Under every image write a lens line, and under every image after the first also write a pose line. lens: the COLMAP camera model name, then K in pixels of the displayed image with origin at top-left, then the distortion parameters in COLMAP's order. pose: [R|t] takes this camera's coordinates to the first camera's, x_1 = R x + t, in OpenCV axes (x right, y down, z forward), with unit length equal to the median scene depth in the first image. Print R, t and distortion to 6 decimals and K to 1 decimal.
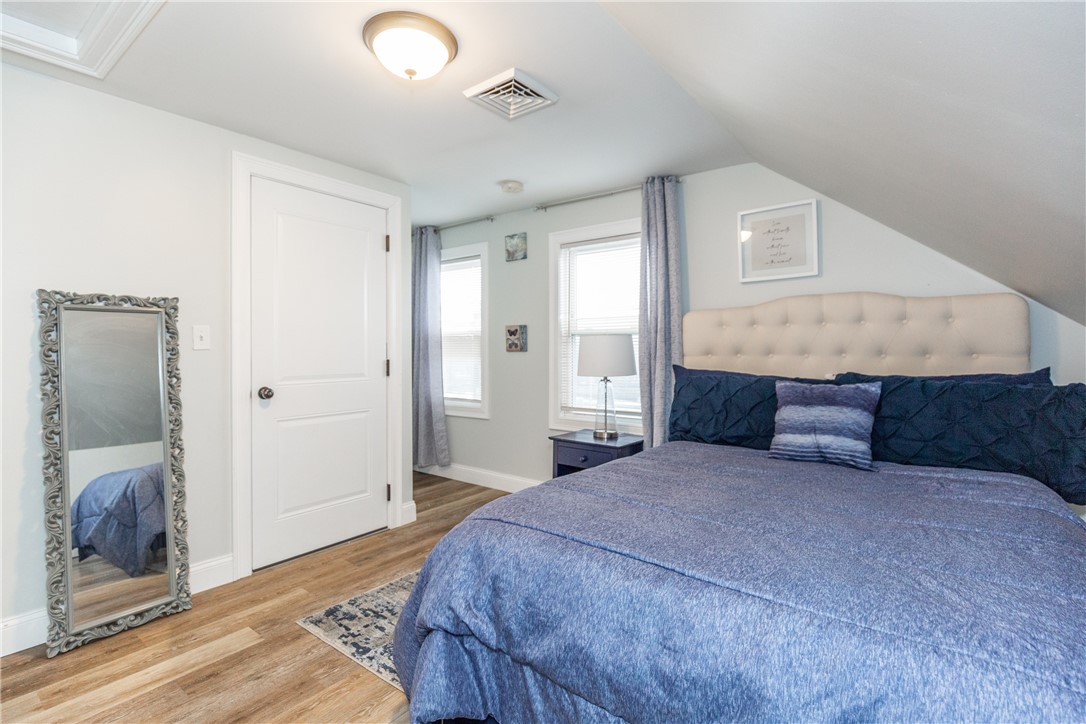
lens RADIAL K [[504.6, 0, 540.9], [0, 504.6, 344.2], [0, 0, 1]] dist [-0.000092, 0.000139]
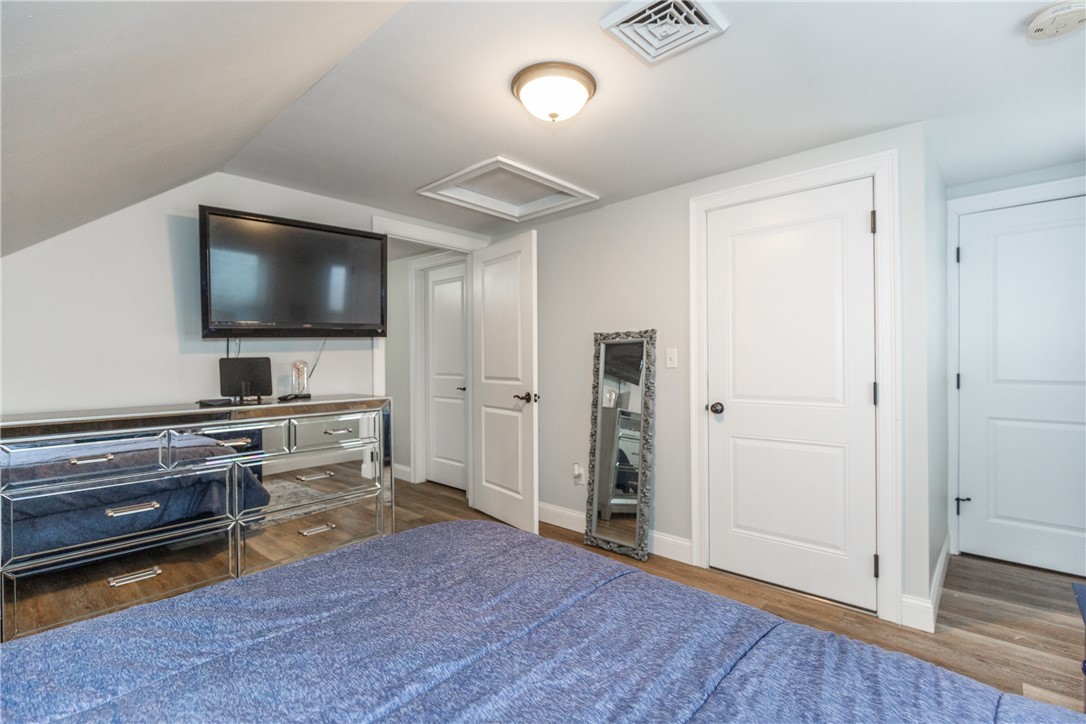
lens RADIAL K [[512.7, 0, 543.0], [0, 512.7, 362.0], [0, 0, 1]] dist [-0.001111, -0.000244]
pose [[-0.082411, -0.004027, -0.996590, 0.586783], [0.011737, 0.999919, -0.005011, -0.000917], [0.996529, -0.012110, -0.082357, 0.729086]]
